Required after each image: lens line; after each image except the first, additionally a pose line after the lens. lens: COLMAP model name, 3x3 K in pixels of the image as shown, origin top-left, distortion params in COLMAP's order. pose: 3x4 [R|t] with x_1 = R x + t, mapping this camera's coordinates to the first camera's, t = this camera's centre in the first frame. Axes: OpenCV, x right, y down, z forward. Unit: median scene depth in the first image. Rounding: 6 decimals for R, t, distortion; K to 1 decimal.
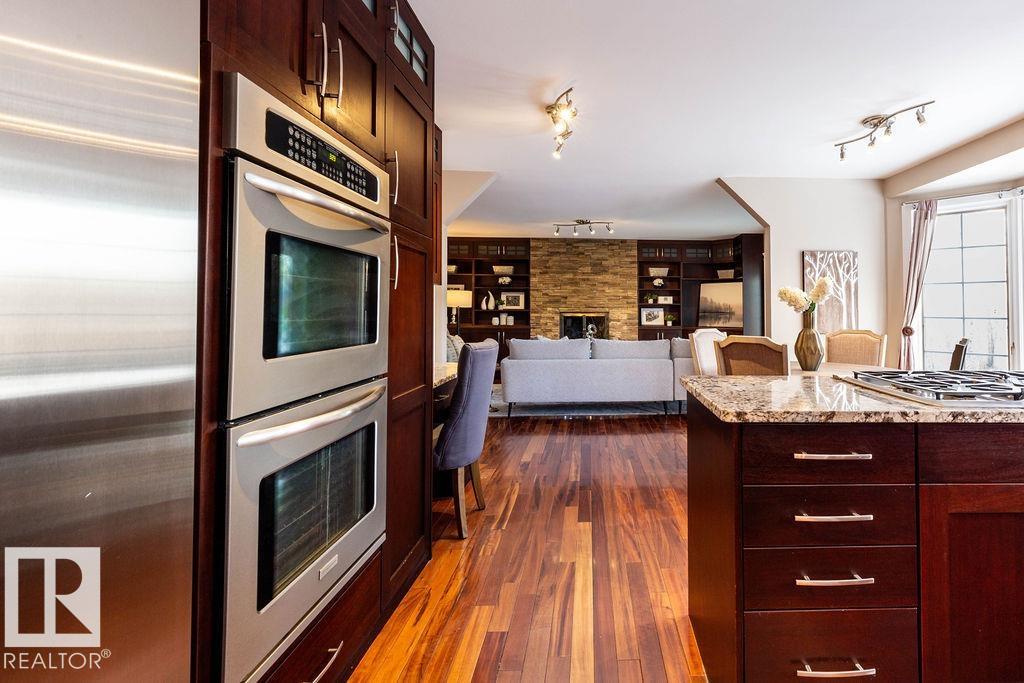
lens RADIAL K [[516.3, 0, 516.1], [0, 516.3, 314.0], [0, 0, 1]] dist [0.000363, -0.000120]
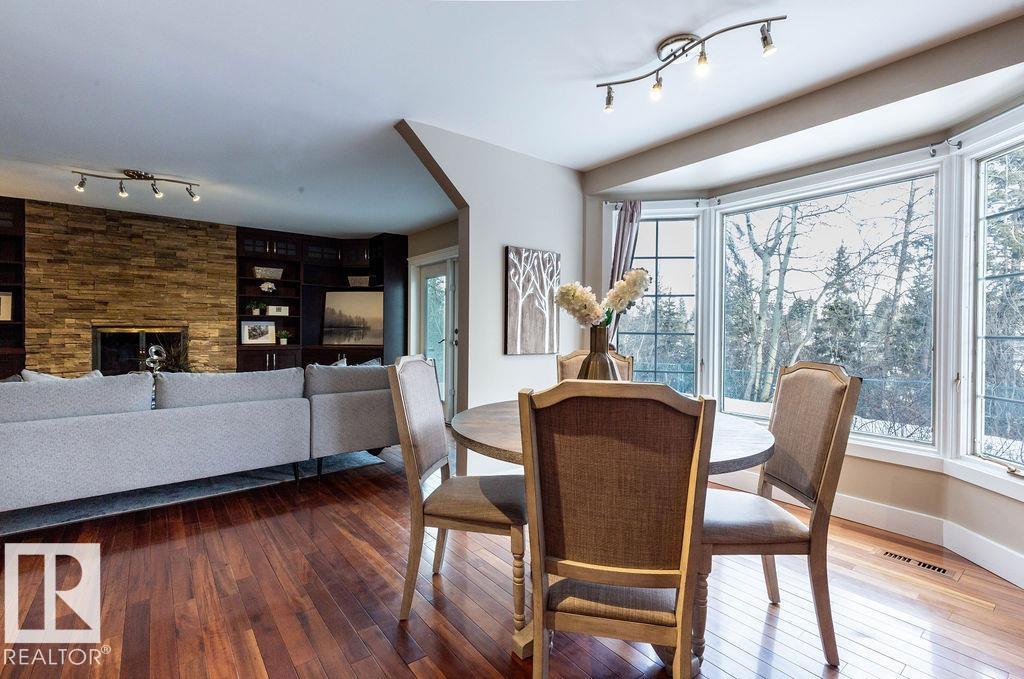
lens RADIAL K [[464.8, 0, 515.5], [0, 464.8, 327.7], [0, 0, 1]] dist [0.005911, -0.000028]
pose [[0.696149, 0.002384, 0.717894, 0.042580], [-0.000369, 0.999996, -0.002963, -0.000249], [-0.717897, 0.001797, 0.696147, 0.288619]]
